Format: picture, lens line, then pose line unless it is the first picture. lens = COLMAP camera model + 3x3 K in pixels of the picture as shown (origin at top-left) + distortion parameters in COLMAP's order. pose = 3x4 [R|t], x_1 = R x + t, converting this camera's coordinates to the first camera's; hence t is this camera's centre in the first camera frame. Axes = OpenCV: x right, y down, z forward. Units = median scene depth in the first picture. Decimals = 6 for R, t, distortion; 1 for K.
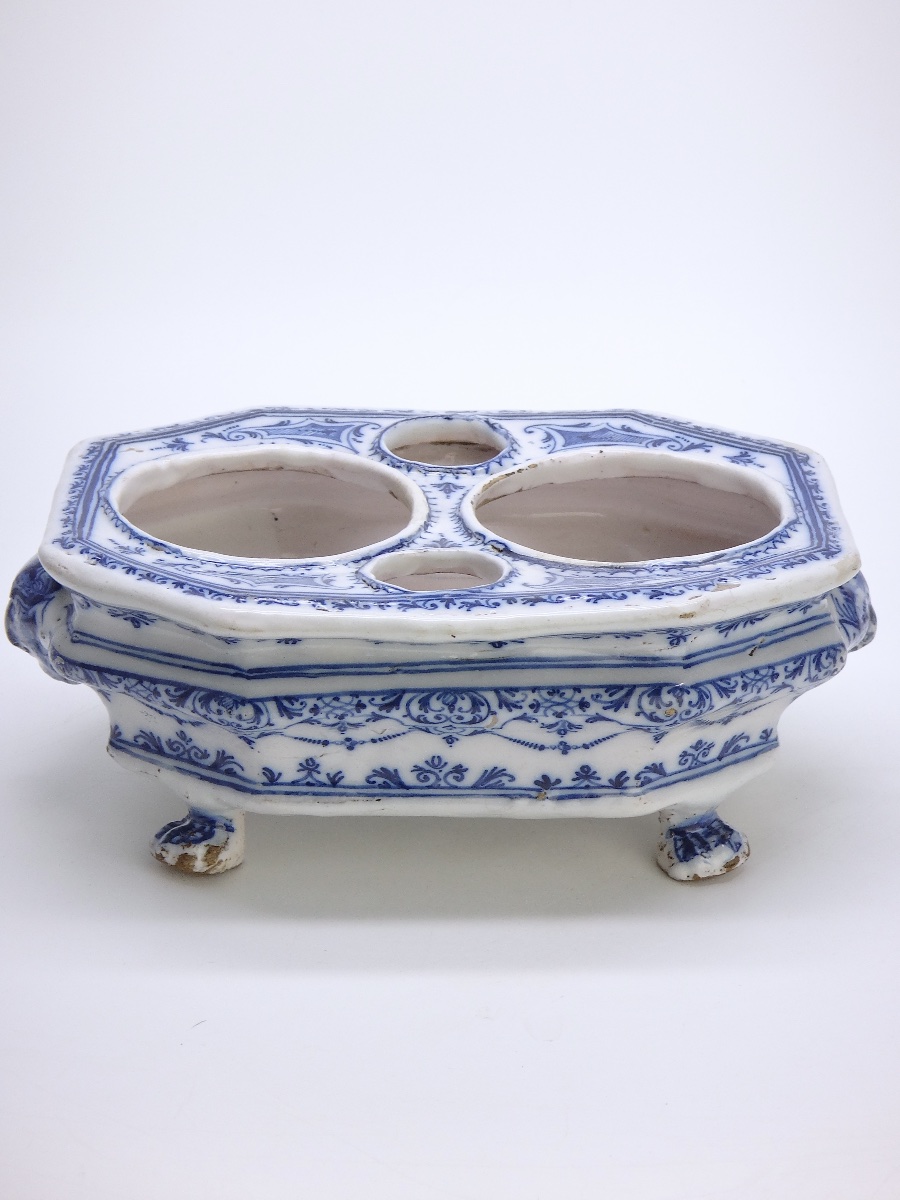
lens RADIAL K [[3267.4, 0, 450.0], [0, 3267.4, 600.0], [0, 0, 1]] dist [-0.009133, -0.484688]
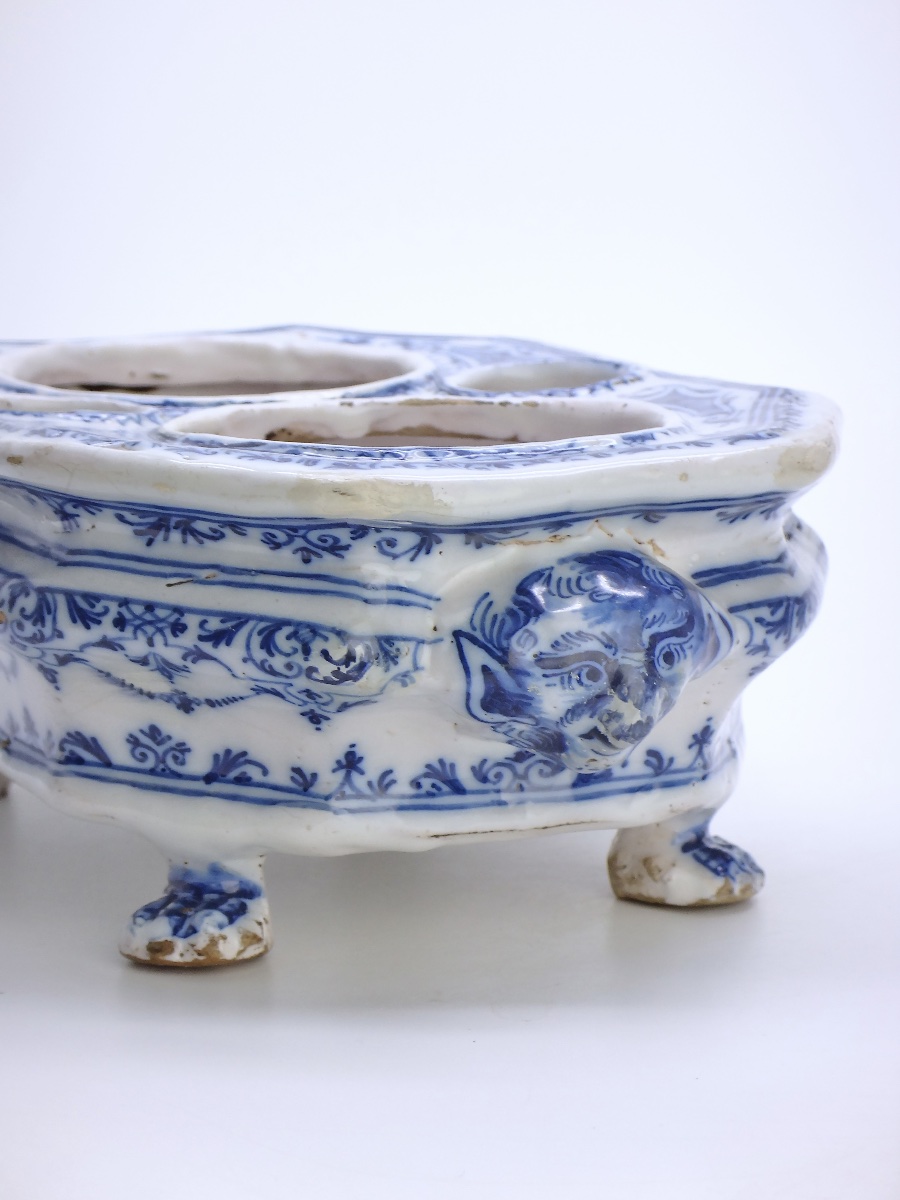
lens RADIAL K [[3114.6, 0, 335.6], [0, 3114.6, 599.9], [0, 0, 1]] dist [0.010818, -1.052057]
pose [[0.401697, 0.152040, -0.903063, 0.626152], [-0.339091, 0.940723, 0.007548, 0.004489], [0.850680, 0.303188, 0.429441, 0.778031]]
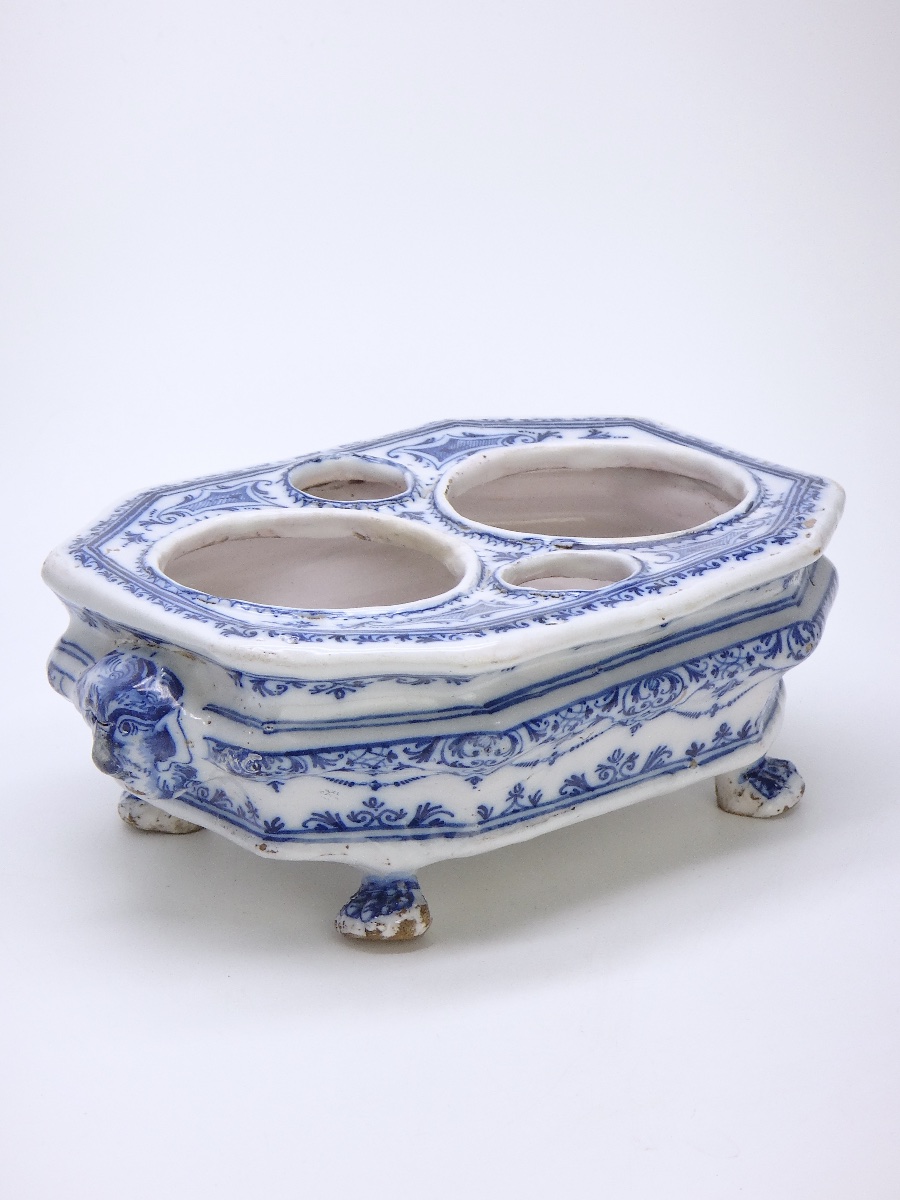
lens RADIAL K [[3267.4, 0, 450.0], [0, 3267.4, 600.0], [0, 0, 1]] dist [-0.009133, -0.484688]
pose [[0.779786, -0.219808, 0.586189, -0.624958], [0.244218, 0.968957, 0.038464, -0.048383], [-0.576447, 0.113164, 0.809260, 0.206864]]
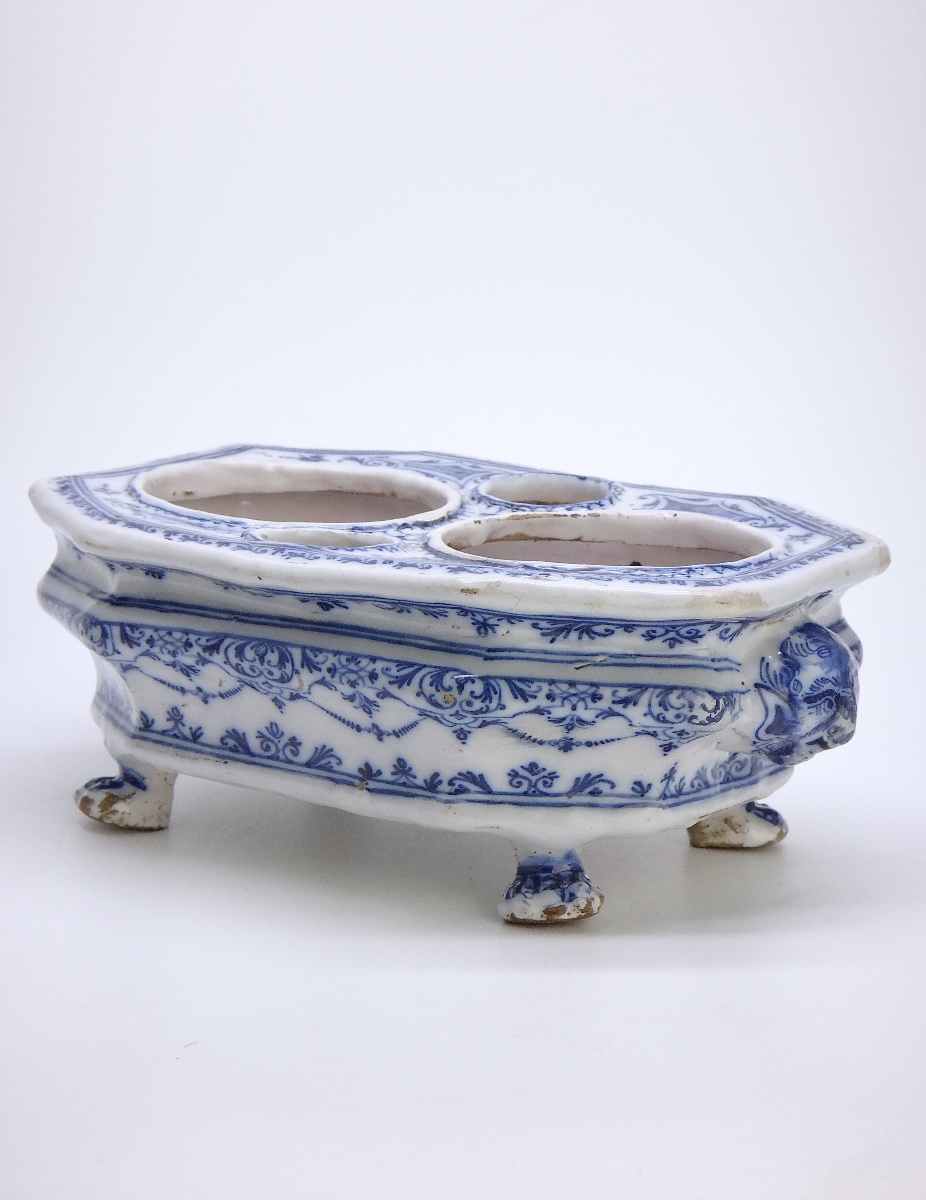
lens RADIAL K [[3356.6, 0, 370.2], [0, 3356.6, 600.7], [0, 0, 1]] dist [-0.004980, -0.881392]
pose [[0.806441, 0.130594, -0.576714, 0.580720], [-0.242768, 0.962441, -0.121533, 0.125842], [0.539182, 0.238017, 0.807856, 0.210519]]
